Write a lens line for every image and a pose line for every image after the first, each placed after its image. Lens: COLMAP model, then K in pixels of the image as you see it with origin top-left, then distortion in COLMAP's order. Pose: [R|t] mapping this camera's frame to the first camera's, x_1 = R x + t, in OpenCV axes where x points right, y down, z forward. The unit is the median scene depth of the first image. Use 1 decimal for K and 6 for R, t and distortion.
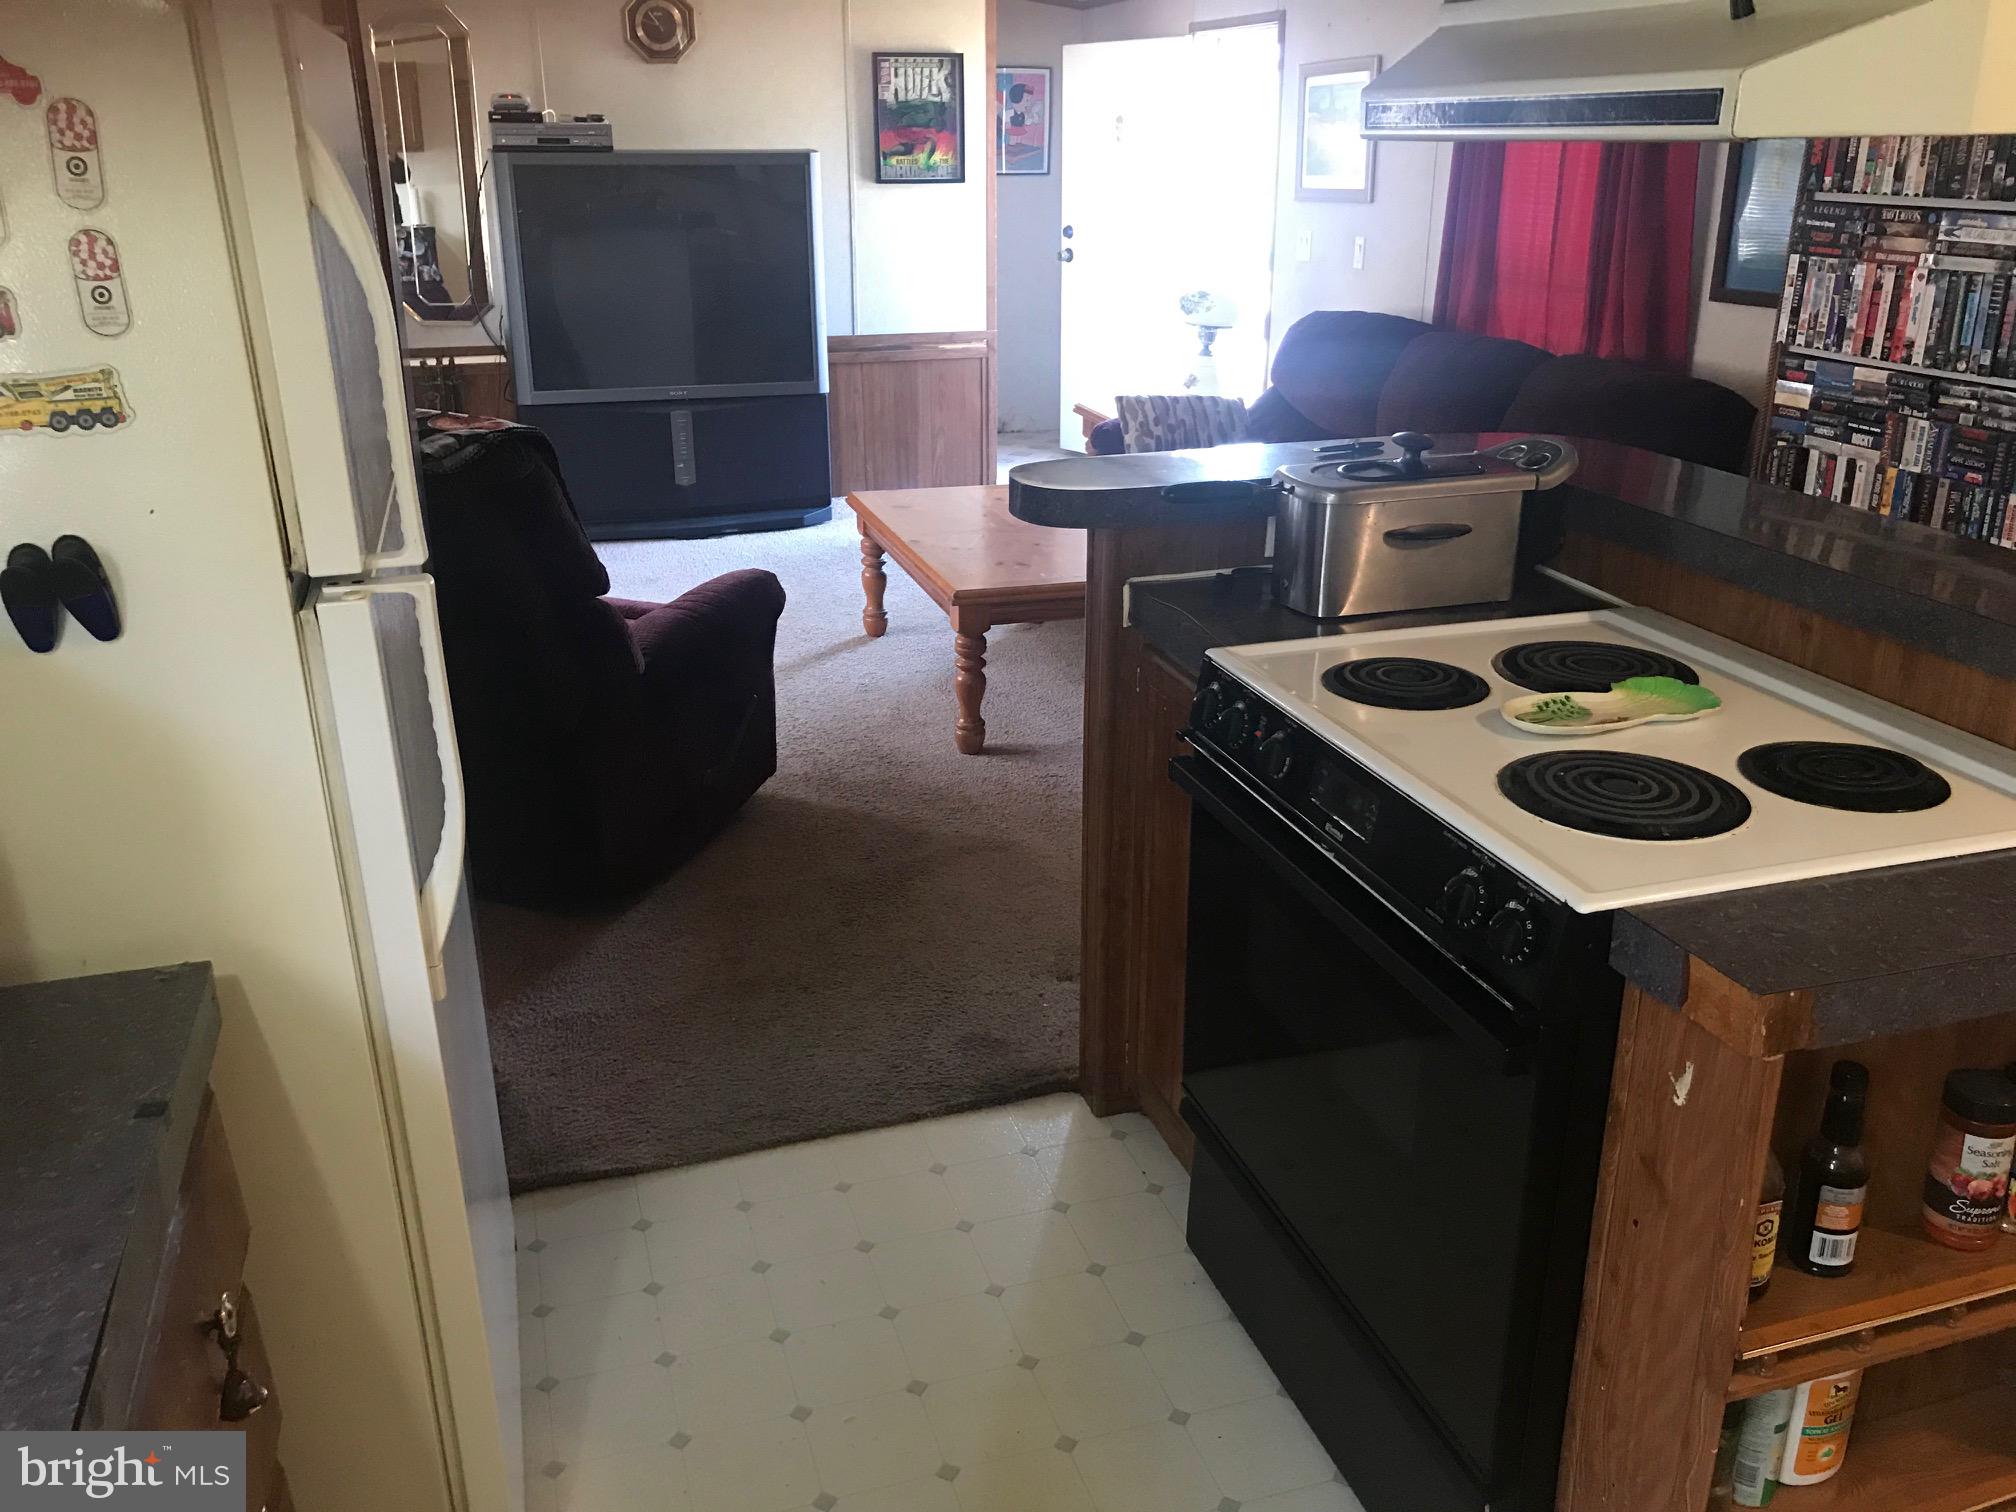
lens RADIAL K [[1654.7, 0, 1008.0], [0, 1654.7, 756.0], [0, 0, 1]] dist [0.060813, -0.180078]
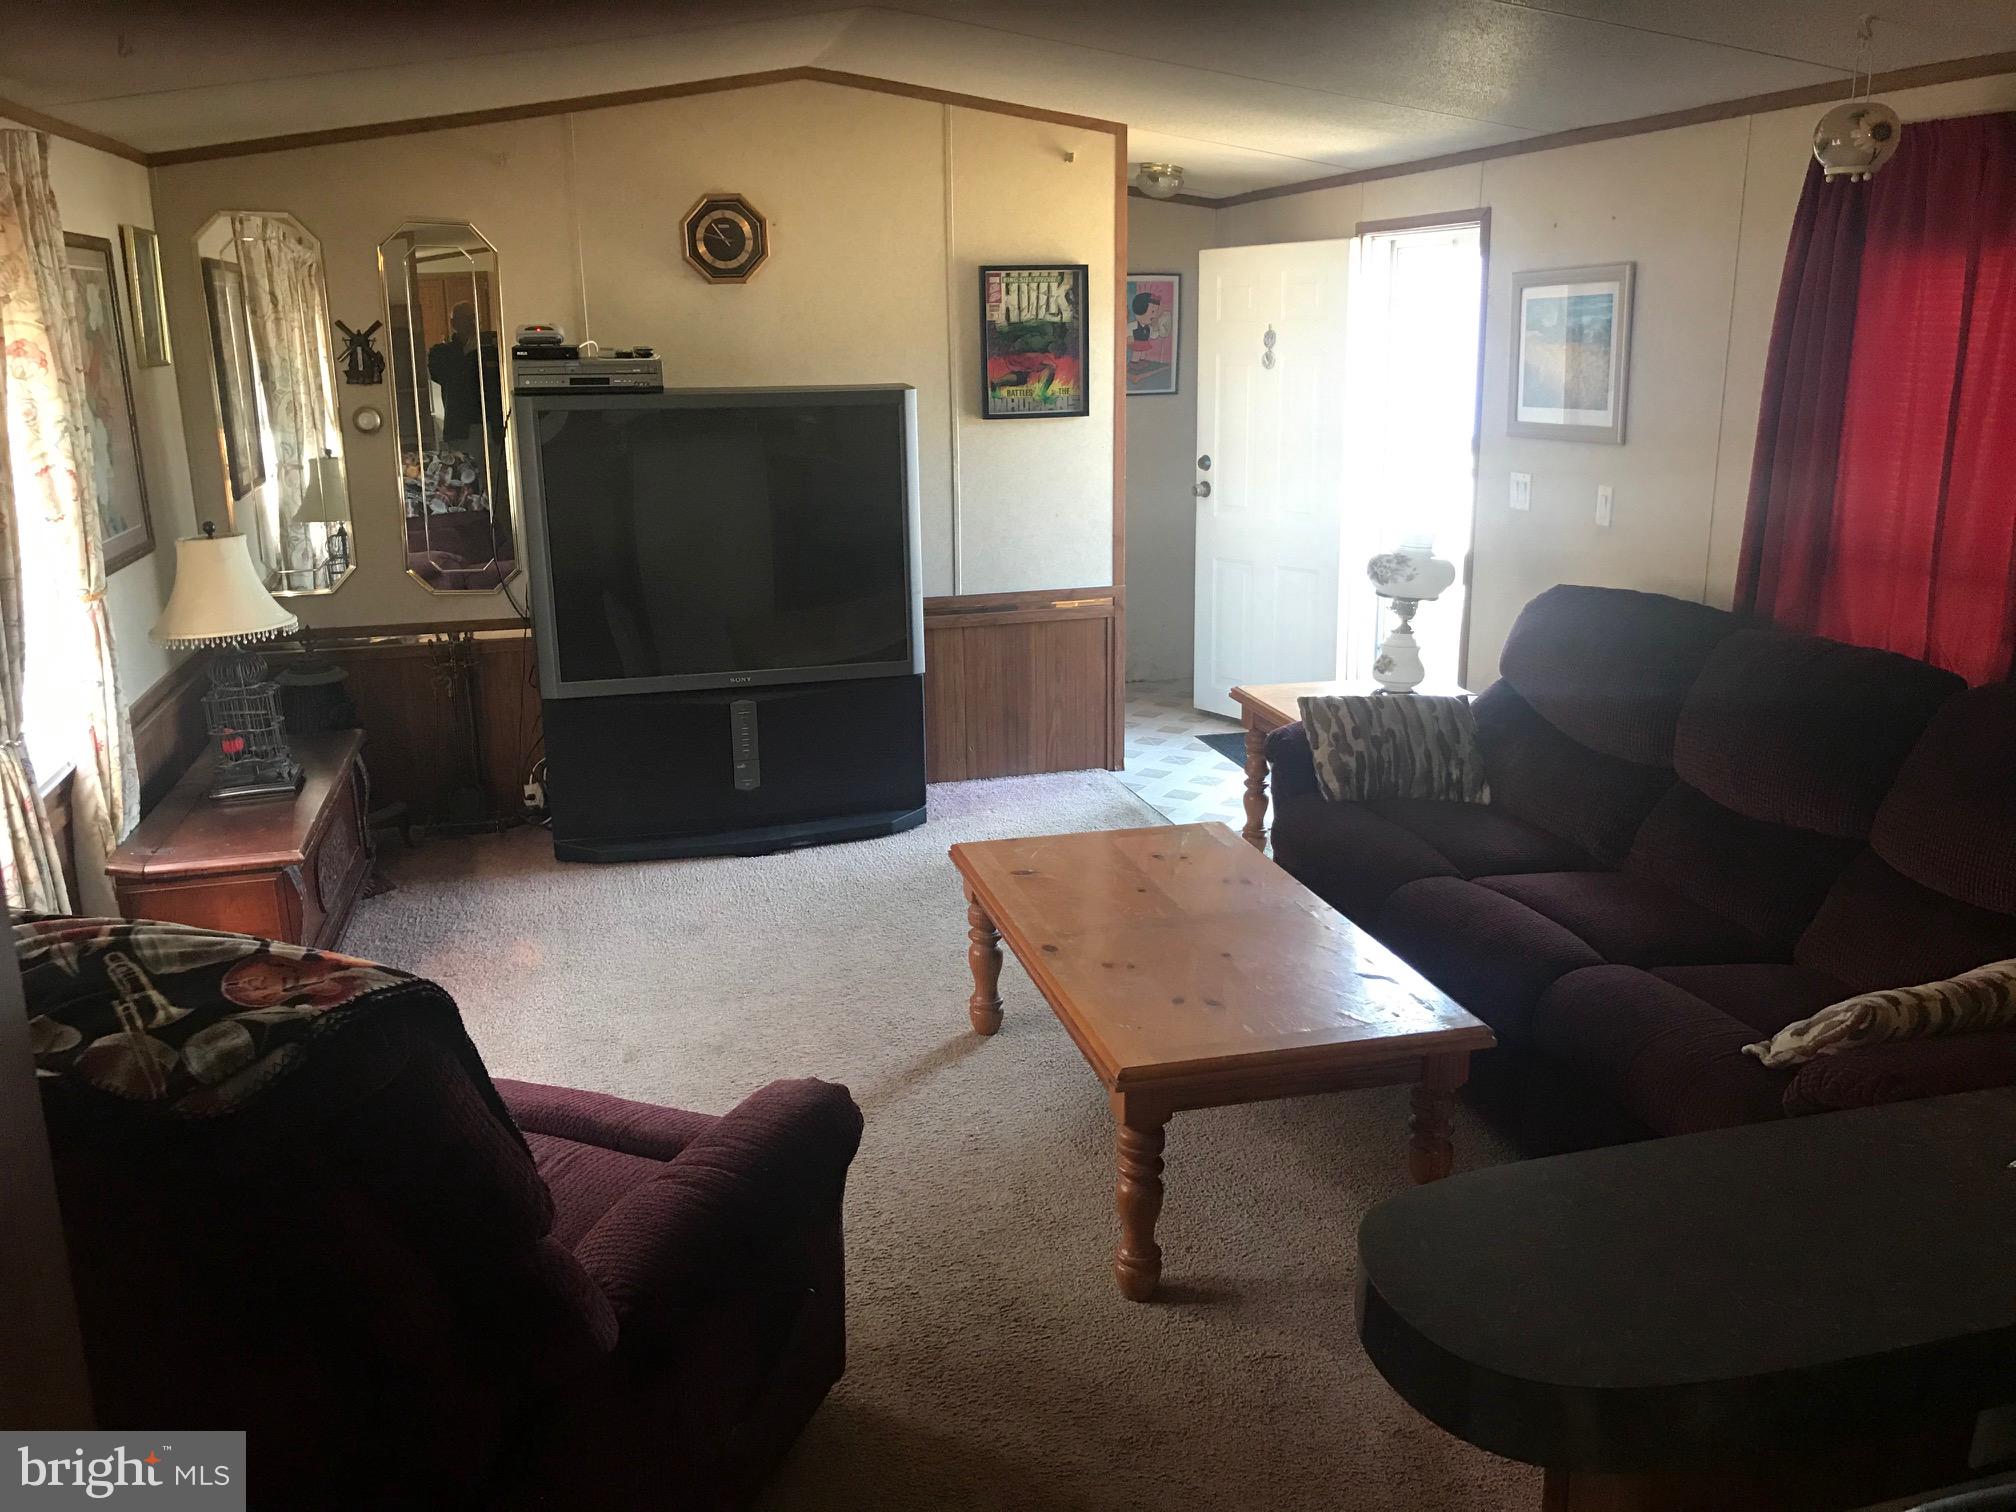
lens RADIAL K [[1654.7, 0, 1008.0], [0, 1654.7, 756.0], [0, 0, 1]] dist [0.060813, -0.180078]
pose [[0.998680, -0.002318, -0.051305, -0.025893], [-0.002992, 0.994658, -0.103178, -0.095150], [0.051270, 0.103195, 0.993339, 0.202763]]
